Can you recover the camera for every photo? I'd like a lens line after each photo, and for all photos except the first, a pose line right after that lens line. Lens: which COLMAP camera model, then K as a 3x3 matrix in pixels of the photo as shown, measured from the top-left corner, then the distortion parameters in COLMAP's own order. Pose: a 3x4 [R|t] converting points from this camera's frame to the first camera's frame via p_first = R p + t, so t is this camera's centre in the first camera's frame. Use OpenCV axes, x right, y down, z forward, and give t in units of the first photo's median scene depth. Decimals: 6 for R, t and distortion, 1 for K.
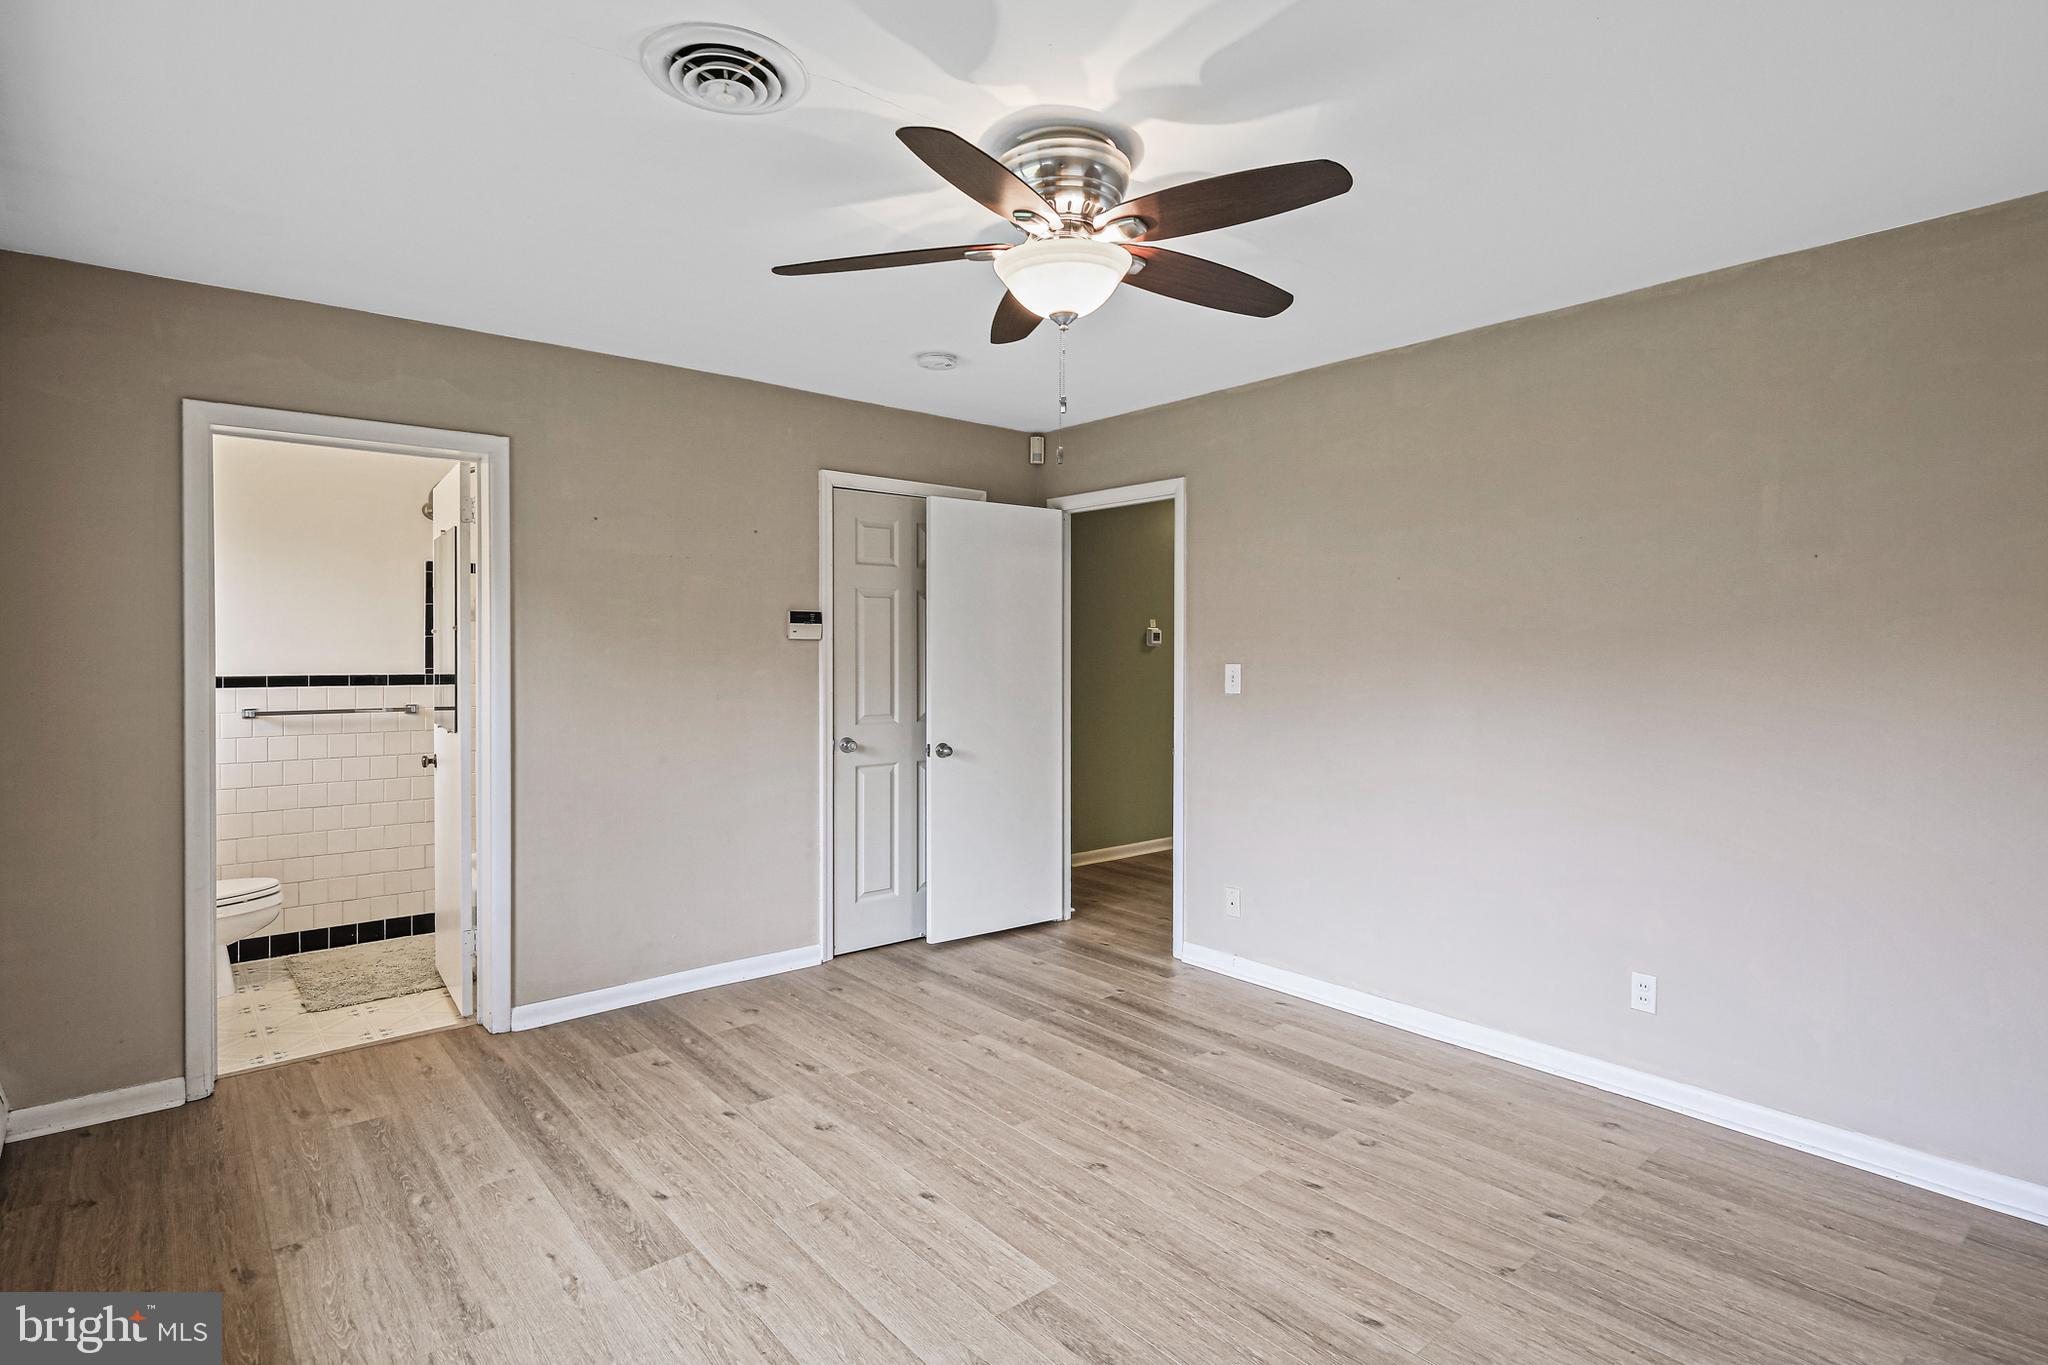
lens RADIAL K [[1015.7, 0, 1023.4], [0, 1015.7, 646.1], [0, 0, 1]] dist [0.002507, -0.001689]
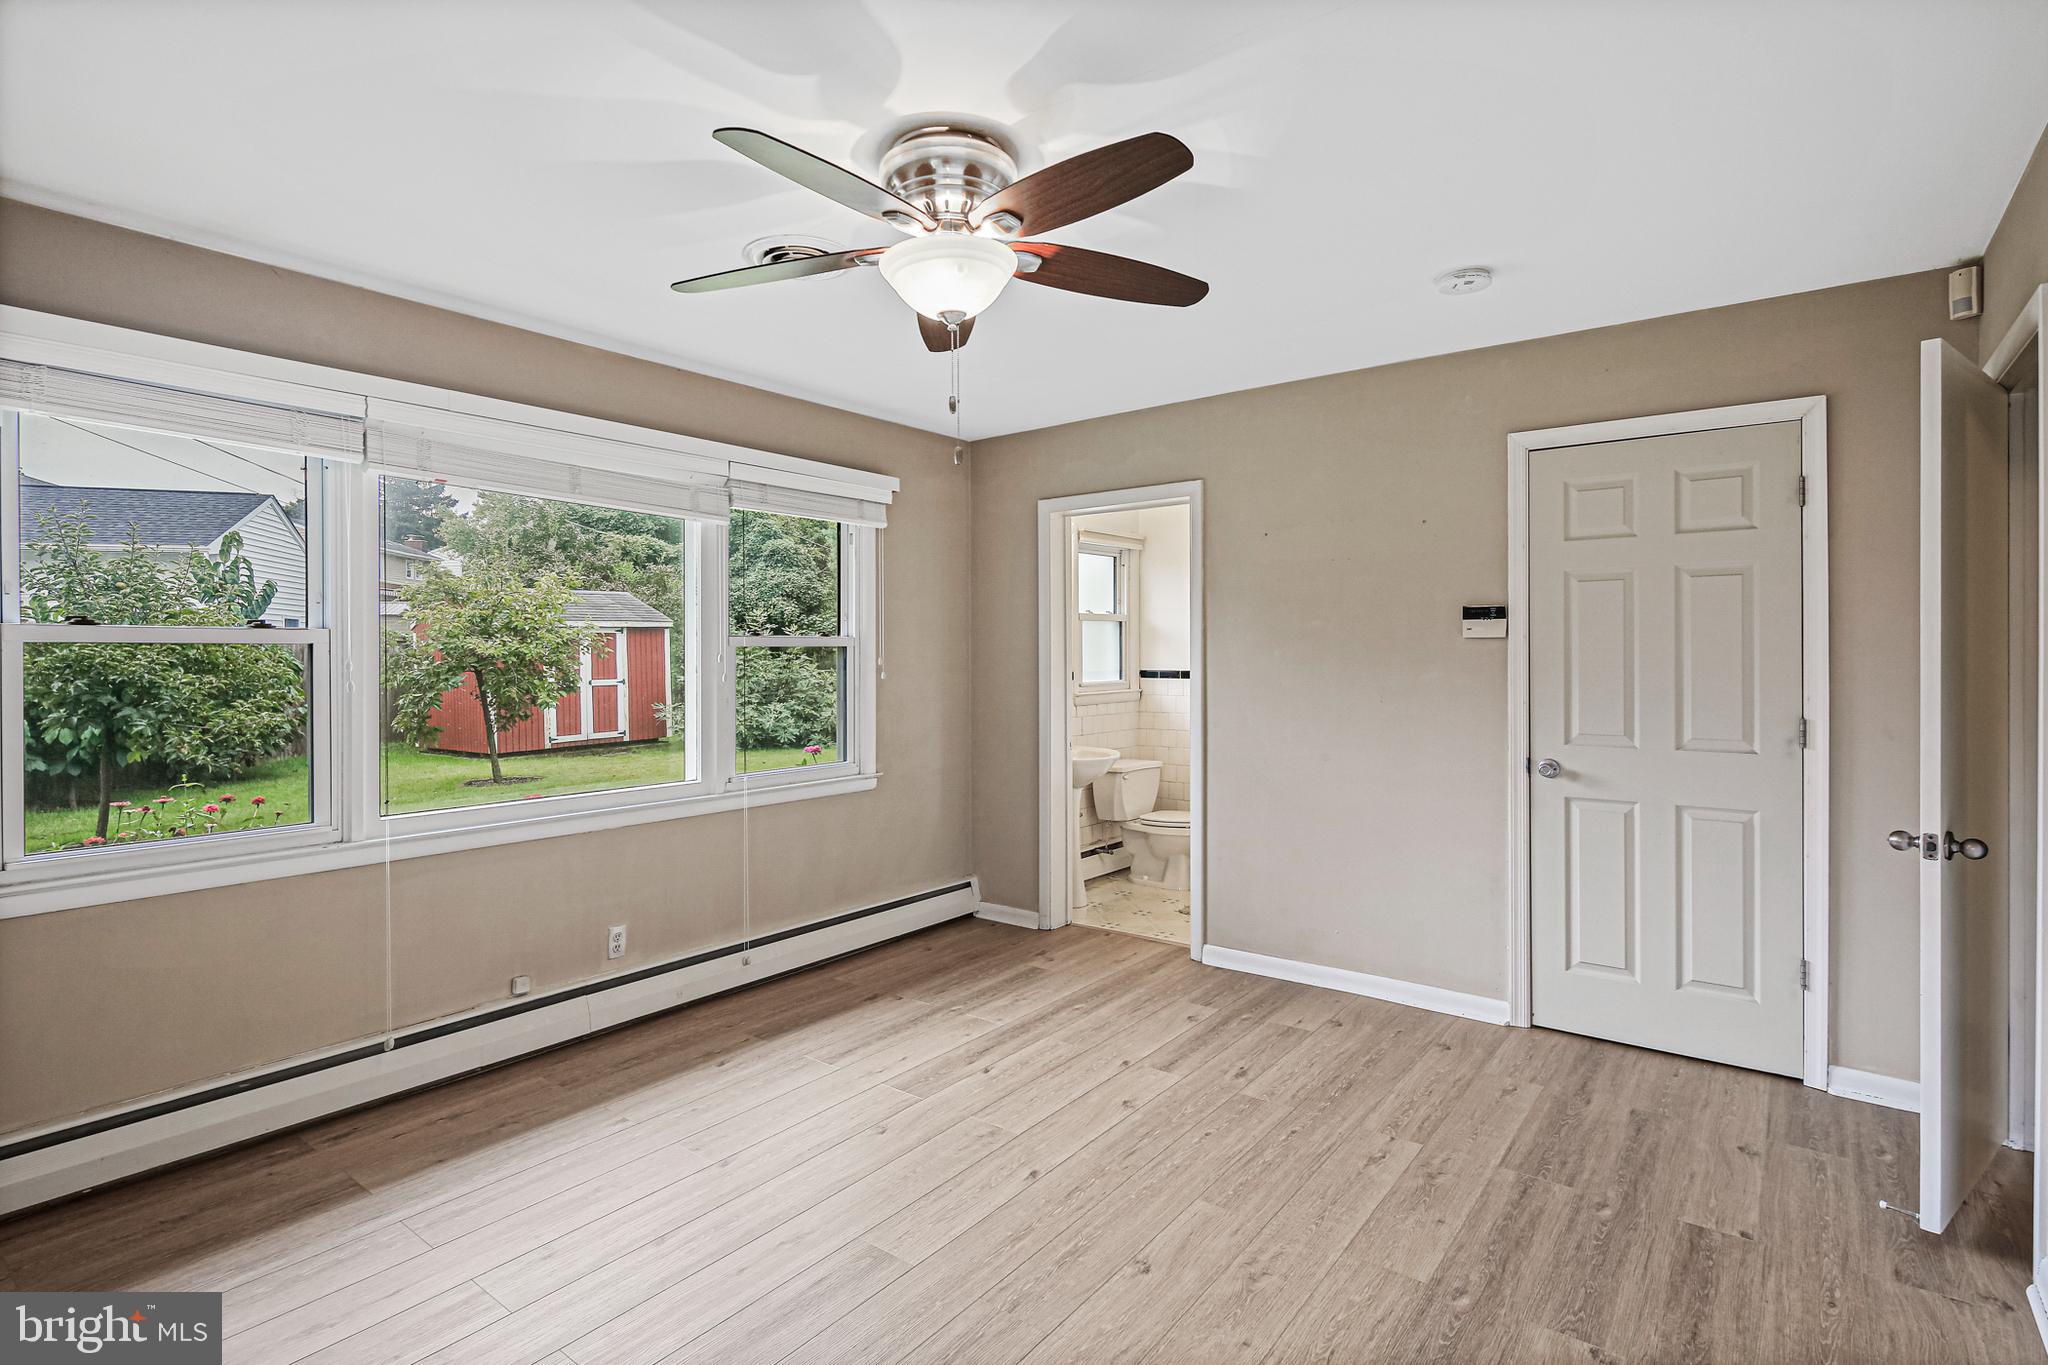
lens RADIAL K [[1001.8, 0, 1022.7], [0, 1001.8, 649.3], [0, 0, 1]] dist [-0.000440, -0.001440]
pose [[0.215121, -0.002114, -0.976585, 0.649043], [0.012723, 0.999919, 0.000638, -0.003355], [0.976504, -0.012562, 0.215131, 0.543729]]
